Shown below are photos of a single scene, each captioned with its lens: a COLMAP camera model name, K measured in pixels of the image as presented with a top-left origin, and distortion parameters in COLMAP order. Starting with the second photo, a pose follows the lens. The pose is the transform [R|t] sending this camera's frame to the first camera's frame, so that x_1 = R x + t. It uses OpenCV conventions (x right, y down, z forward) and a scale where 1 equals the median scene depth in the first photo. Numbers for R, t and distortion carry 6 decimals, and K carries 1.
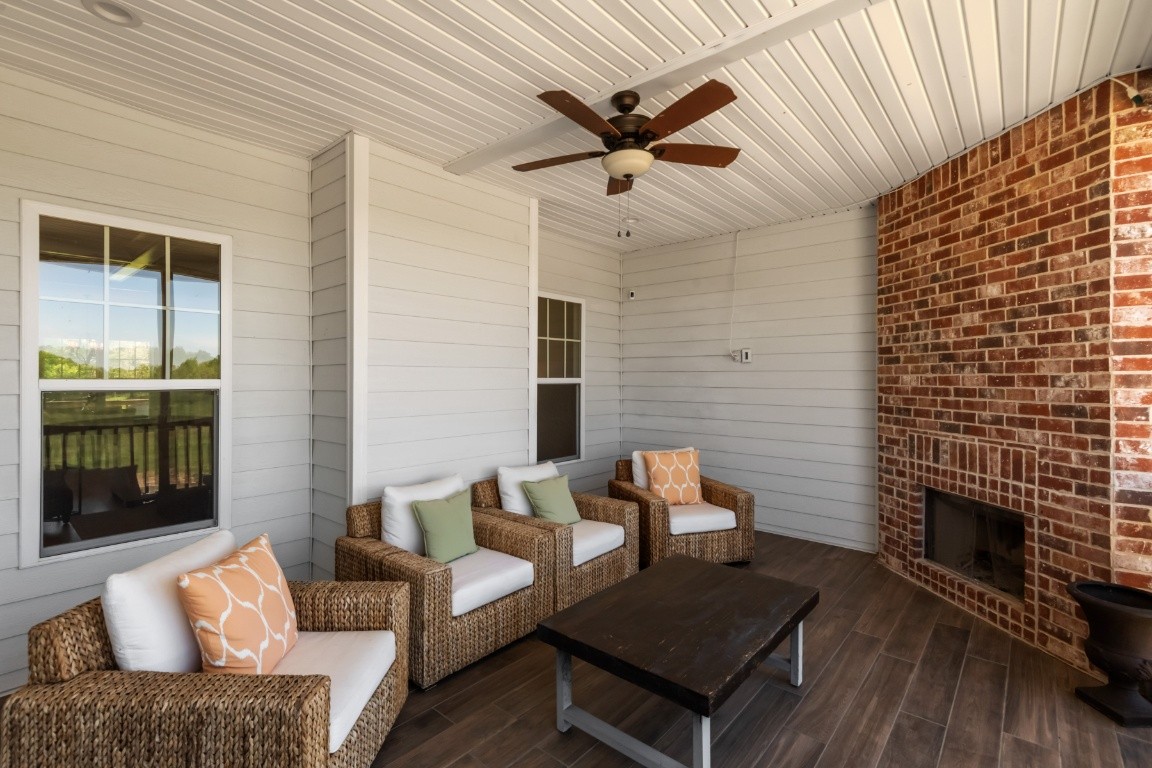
lens RADIAL K [[525.8, 0, 572.4], [0, 525.8, 377.5], [0, 0, 1]] dist [0.000212, -0.000048]
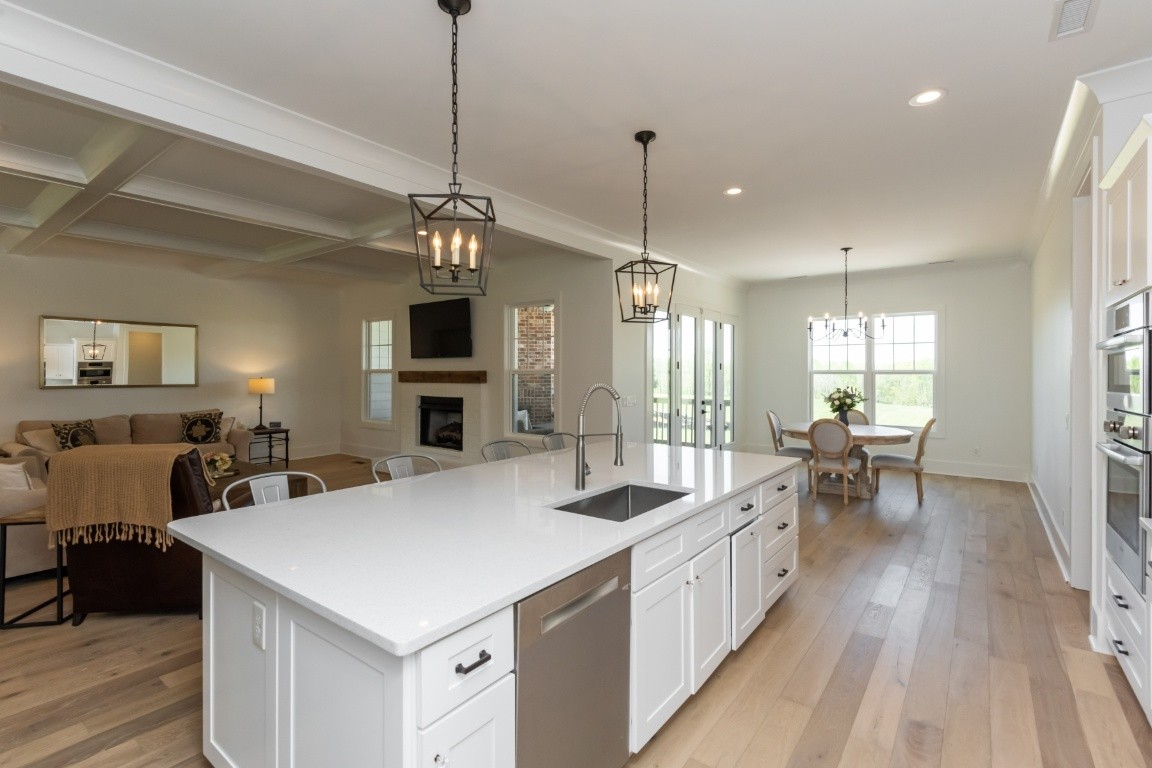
lens RADIAL K [[525.8, 0, 572.4], [0, 525.8, 377.5], [0, 0, 1]] dist [0.000212, -0.000048]
pose [[-0.052757, -0.007109, 0.998582, -3.370533], [0.000992, 0.999974, 0.007171, 0.031856], [-0.998607, 0.001369, -0.052748, 1.003746]]
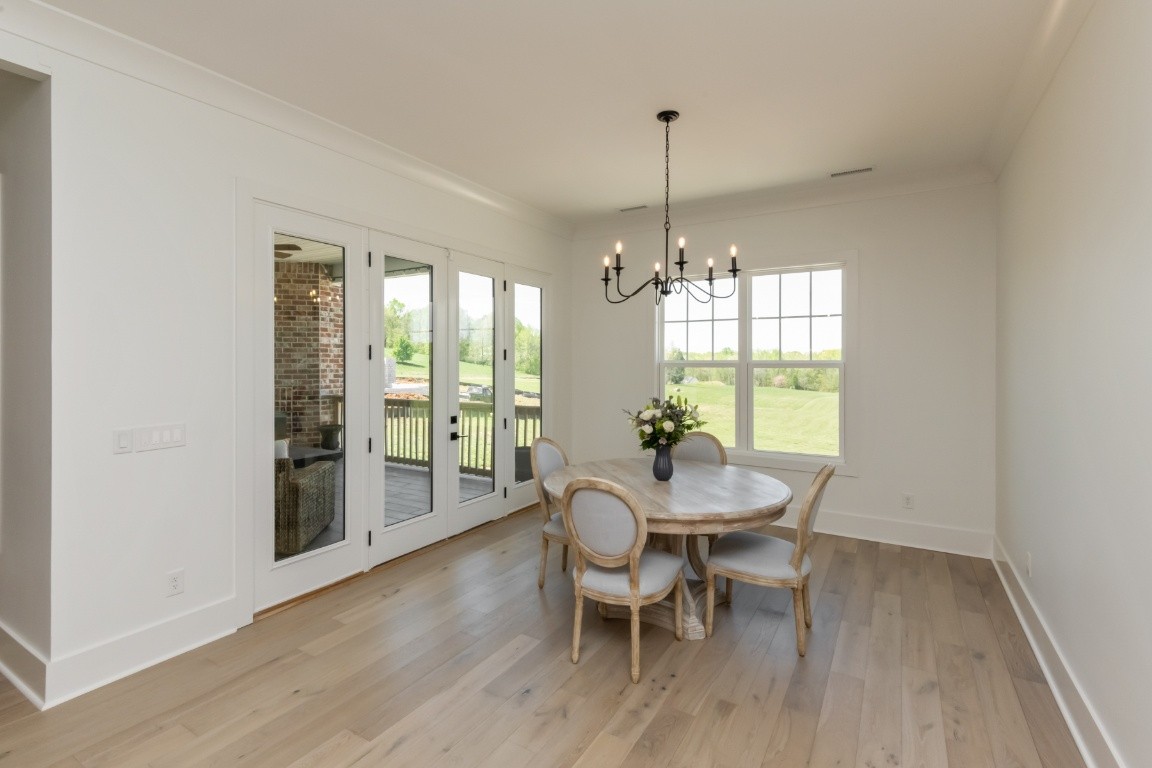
lens RADIAL K [[540.3, 0, 569.1], [0, 540.3, 365.5], [0, 0, 1]] dist [0.003970, 0.000593]
pose [[-0.165179, -0.004479, 0.986254, -2.231232], [-0.000126, 0.999990, 0.004521, 0.018686], [-0.986264, 0.000622, -0.165177, 0.073339]]
